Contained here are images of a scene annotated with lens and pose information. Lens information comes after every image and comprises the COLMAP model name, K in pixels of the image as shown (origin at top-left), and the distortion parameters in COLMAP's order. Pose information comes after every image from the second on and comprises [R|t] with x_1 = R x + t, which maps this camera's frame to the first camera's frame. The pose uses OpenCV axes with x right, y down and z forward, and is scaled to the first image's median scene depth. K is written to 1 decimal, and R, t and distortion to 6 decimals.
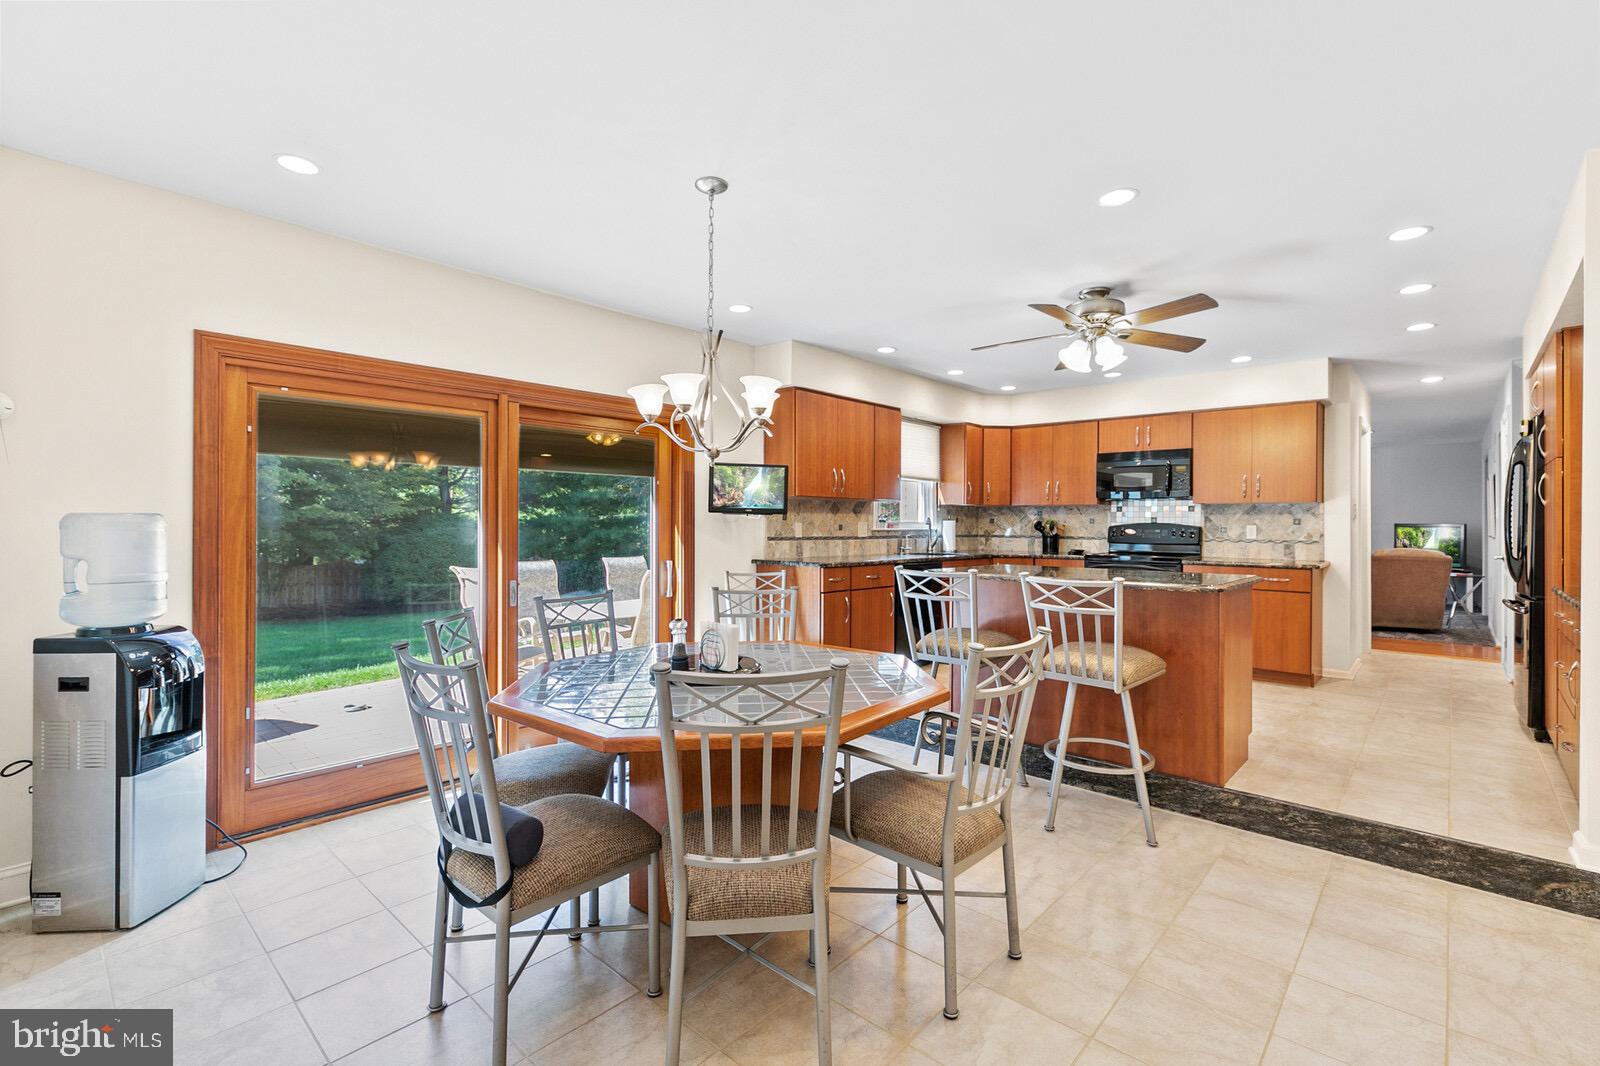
lens RADIAL K [[718.1, 0, 803.5], [0, 718.1, 524.1], [0, 0, 1]] dist [0.004616, 0.000023]
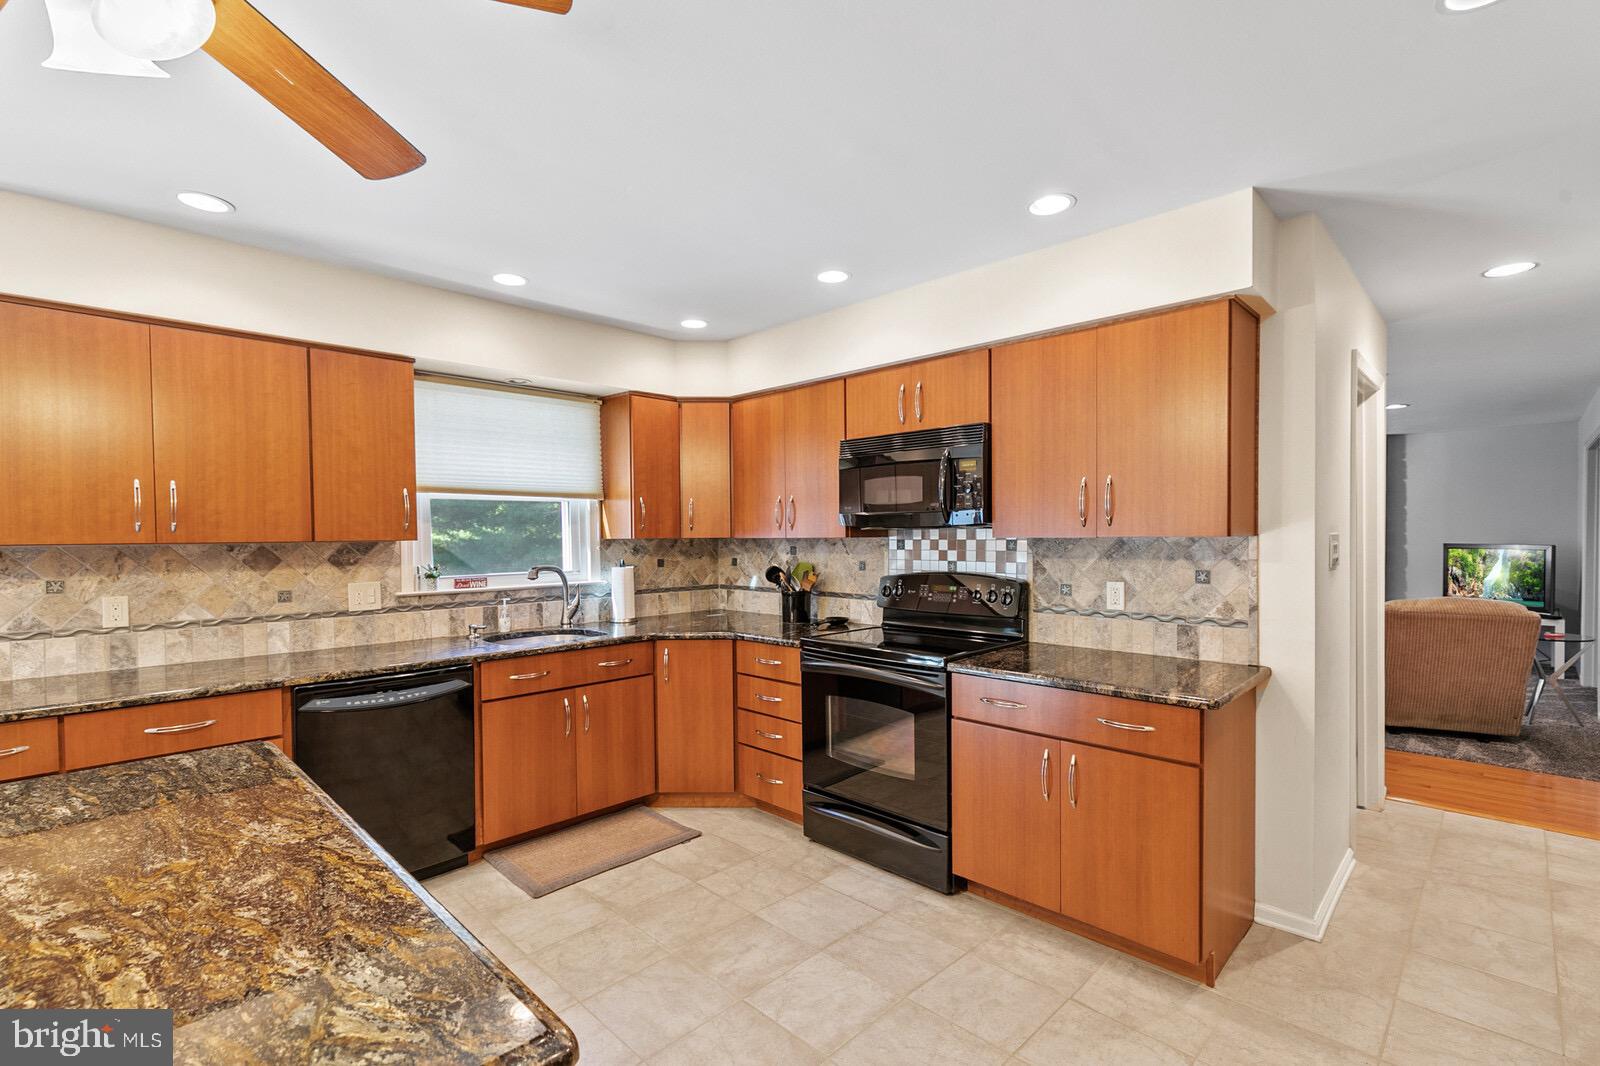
lens RADIAL K [[718.1, 0, 807.4], [0, 718.1, 551.5], [0, 0, 1]] dist [0.004616, 0.000023]
pose [[0.998920, -0.014513, -0.044132, 0.423099], [0.015570, 0.999598, 0.023692, -0.031810], [0.043771, -0.024354, 0.998745, 0.494912]]
